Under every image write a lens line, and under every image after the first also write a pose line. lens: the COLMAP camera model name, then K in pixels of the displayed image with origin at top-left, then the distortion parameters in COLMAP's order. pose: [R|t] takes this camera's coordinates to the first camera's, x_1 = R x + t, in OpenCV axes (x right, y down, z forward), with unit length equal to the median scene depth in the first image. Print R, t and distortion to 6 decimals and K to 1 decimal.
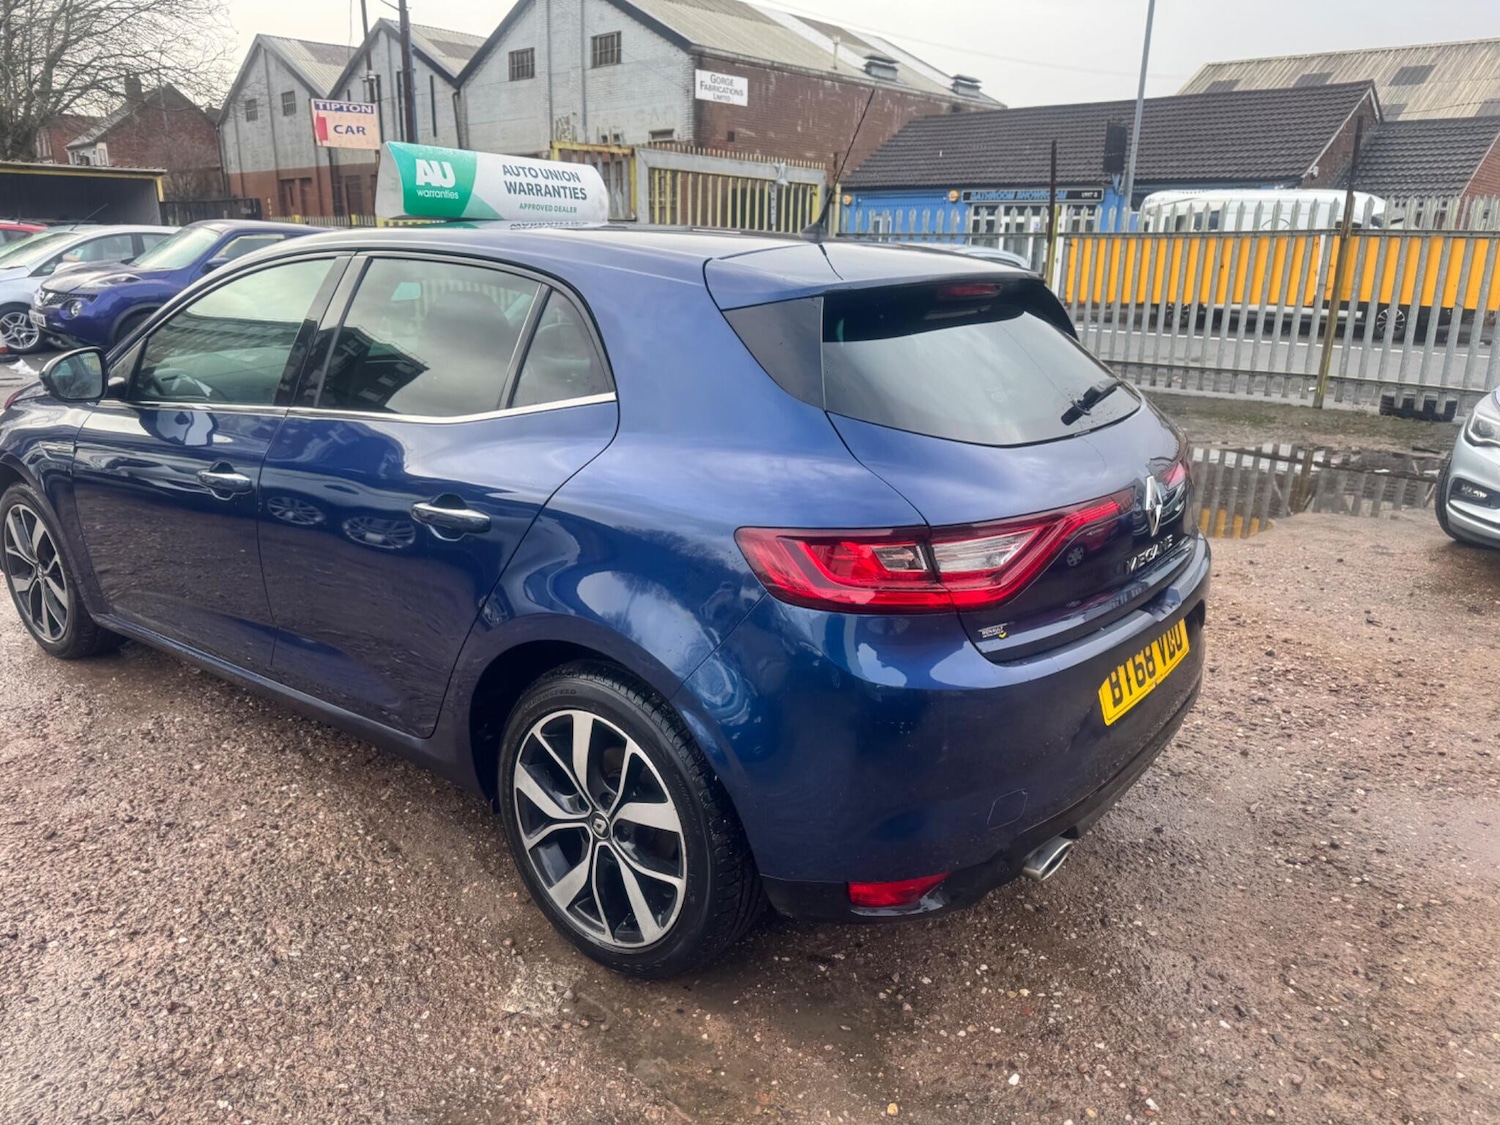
lens RADIAL K [[1066.7, 0, 742.2], [0, 1066.7, 564.1], [0, 0, 1]] dist [0.001489, 0.002529]
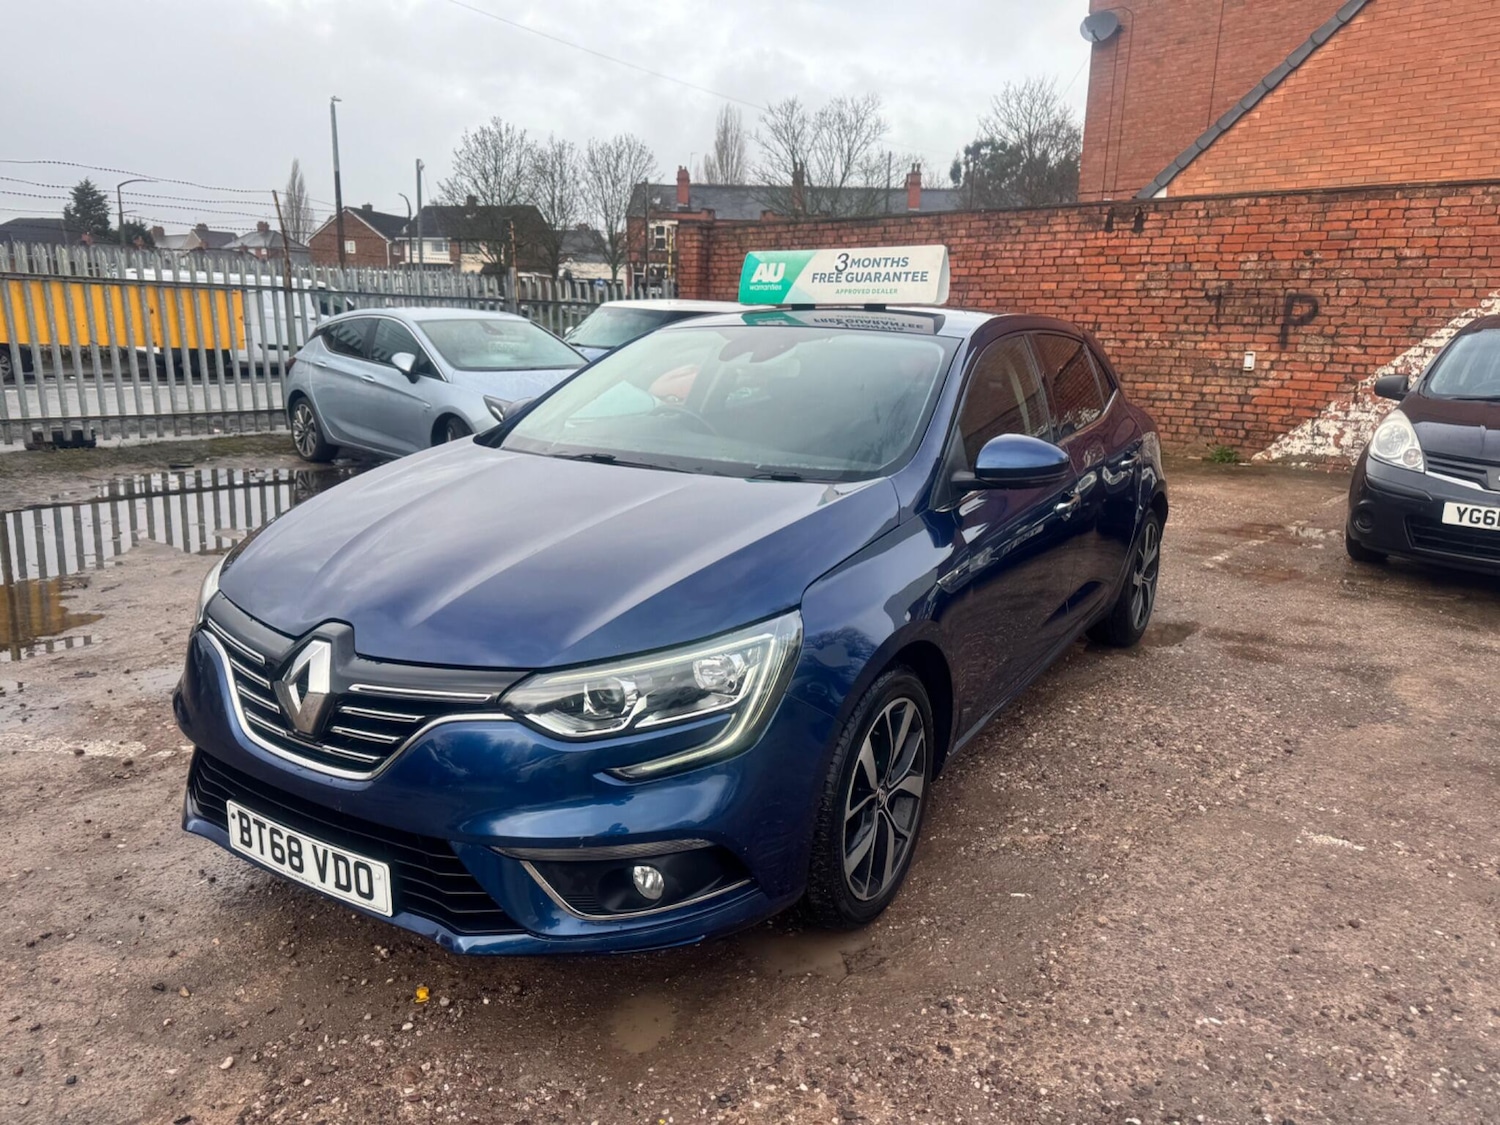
lens RADIAL K [[1059.1, 0, 743.5], [0, 1059.1, 561.5], [0, 0, 1]] dist [0.024555, -0.026837]
pose [[-0.098410, -0.235627, 0.966848, -0.506441], [0.255198, 0.933099, 0.253378, -0.131705], [-0.961868, 0.271672, -0.031695, 0.423424]]
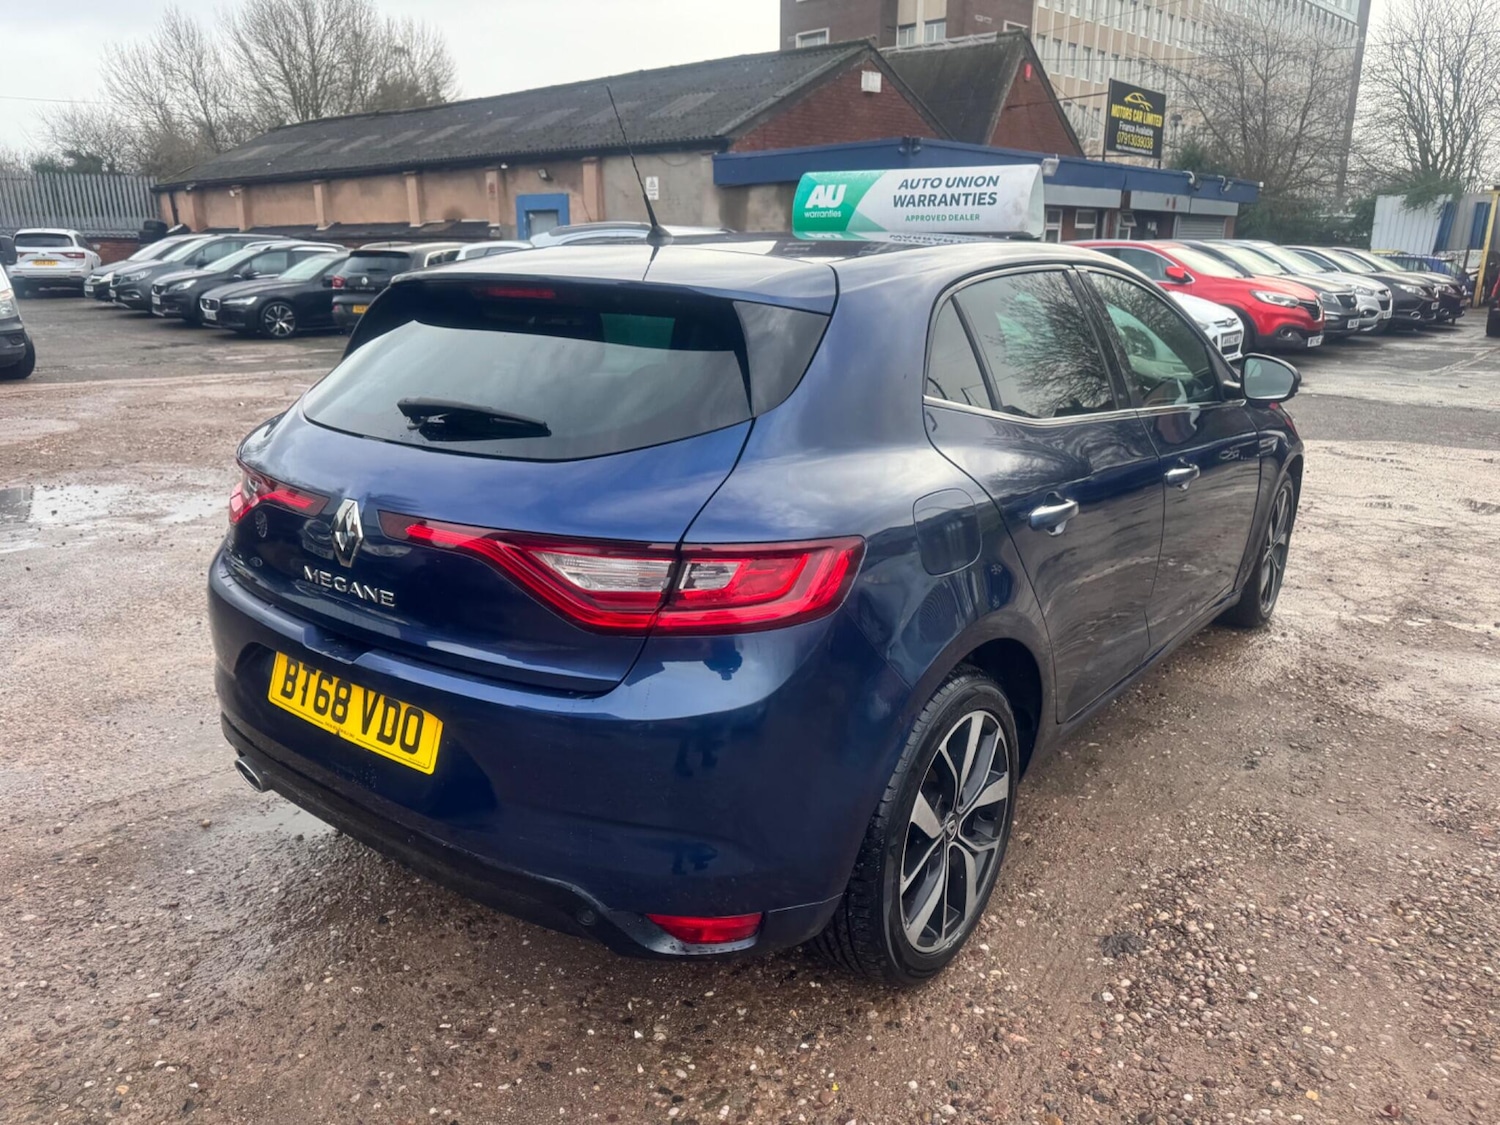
lens RADIAL K [[1052.6, 0, 746.9], [0, 1052.6, 550.7], [0, 0, 1]] dist [0.002327, -0.003499]
pose [[0.020362, 0.250347, -0.967942, 0.284199], [-0.283233, 0.929926, 0.234556, -0.077593], [0.958835, 0.269377, 0.089842, 0.283680]]
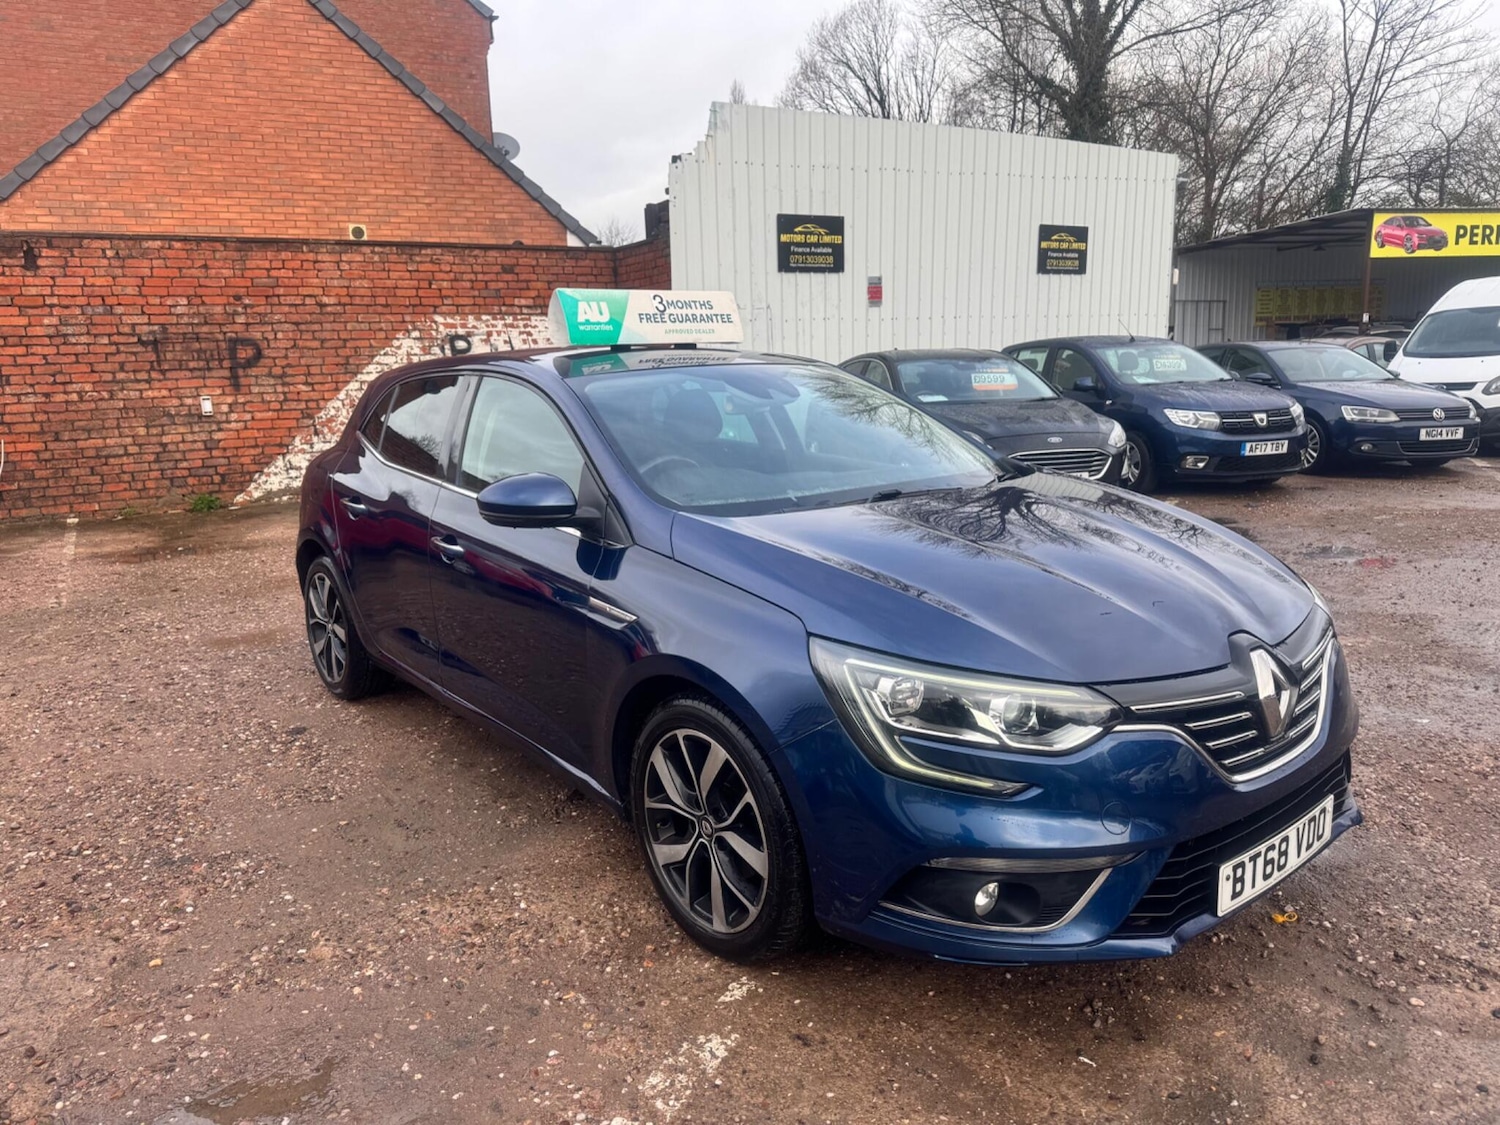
lens RADIAL K [[1060.0, 0, 752.8], [0, 1060.0, 561.1], [0, 0, 1]] dist [0.018720, -0.018591]
pose [[-0.974545, -0.025309, 0.222759, -0.213014], [0.079696, 0.889601, 0.449732, -0.221465], [-0.209549, 0.456037, -0.864939, 0.744589]]
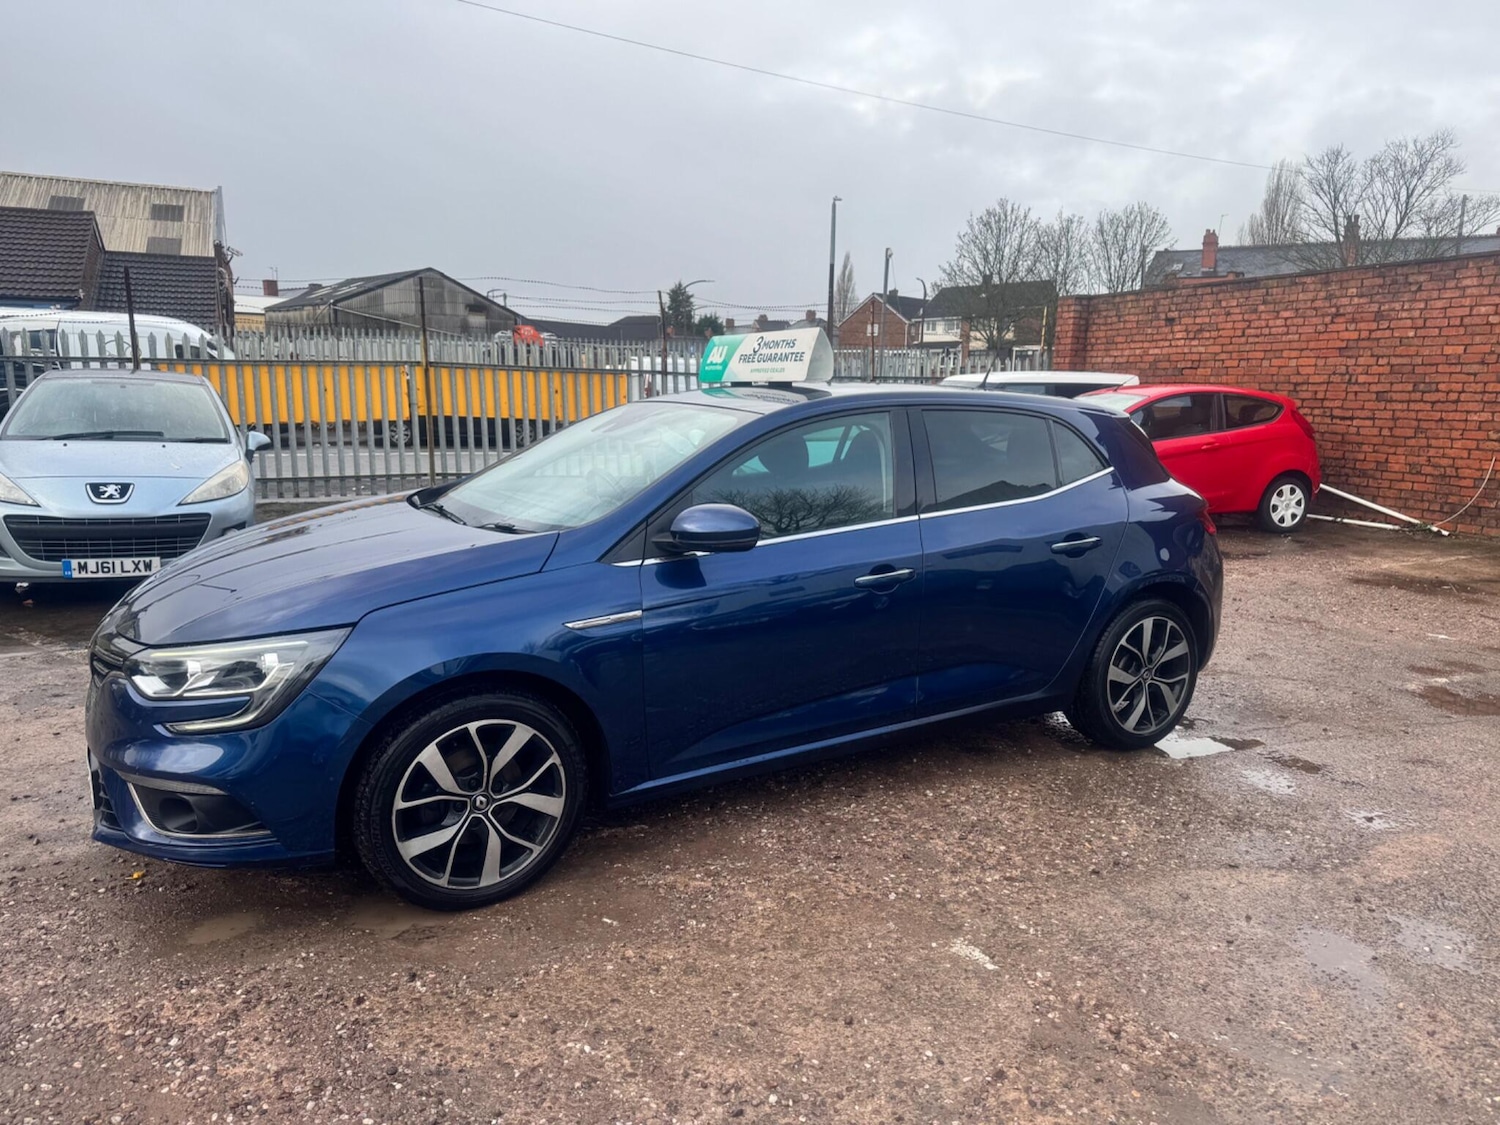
lens RADIAL K [[1049.4, 0, 744.1], [0, 1049.4, 567.3], [0, 0, 1]] dist [0.055390, -0.065495]
pose [[0.373733, -0.166931, 0.912391, -0.508158], [0.250974, 0.965178, 0.073785, -0.068672], [-0.892936, 0.201410, 0.402614, 0.184446]]
